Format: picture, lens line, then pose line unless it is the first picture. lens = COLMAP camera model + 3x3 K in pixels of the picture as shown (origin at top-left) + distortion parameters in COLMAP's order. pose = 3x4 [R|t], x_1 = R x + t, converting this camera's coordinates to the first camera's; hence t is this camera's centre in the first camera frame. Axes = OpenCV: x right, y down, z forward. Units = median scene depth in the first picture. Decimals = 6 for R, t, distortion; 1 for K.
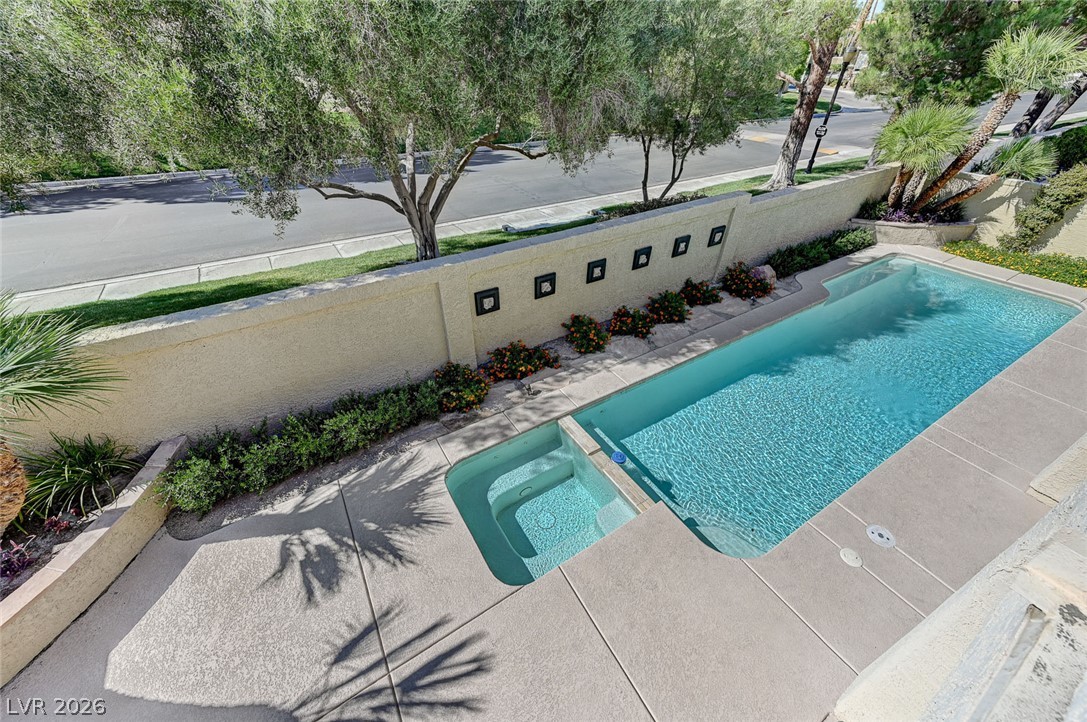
lens RADIAL K [[419.9, 0, 549.0], [0, 419.9, 362.2], [0, 0, 1]] dist [0.023611, 0.000200]
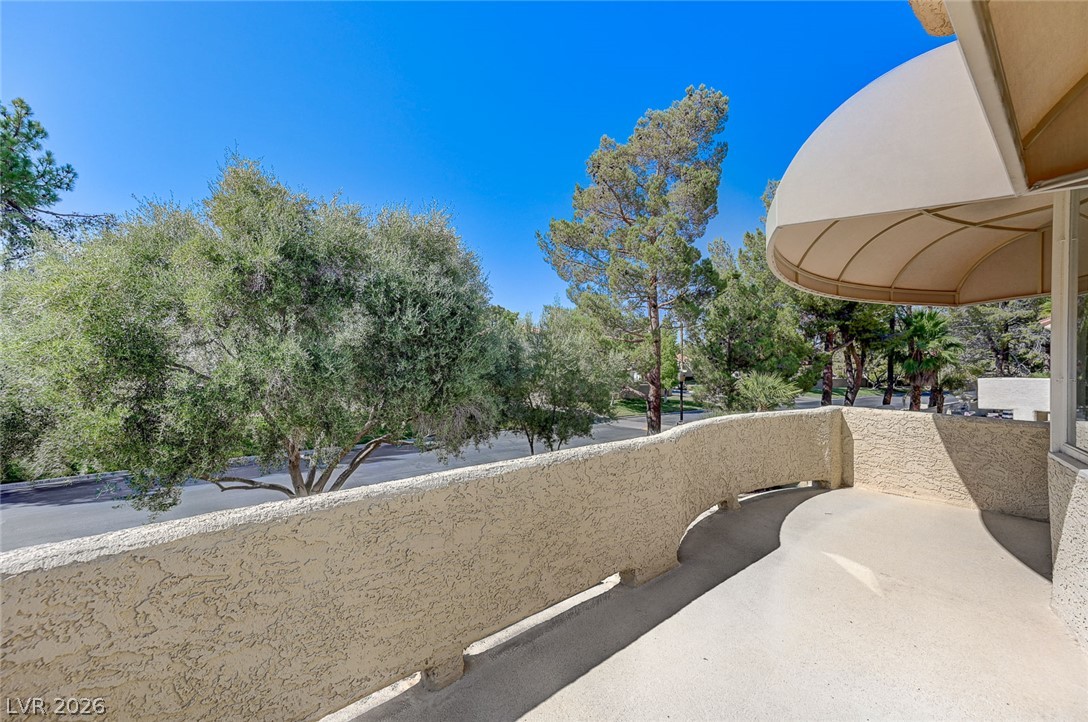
lens RADIAL K [[422.5, 0, 543.7], [0, 422.5, 367.3], [0, 0, 1]] dist [0.024723, 0.000225]
pose [[0.993353, -0.002107, 0.115090, 0.277948], [0.069426, 0.808481, -0.584413, 0.108022], [-0.091817, 0.588519, 0.803253, -0.271999]]
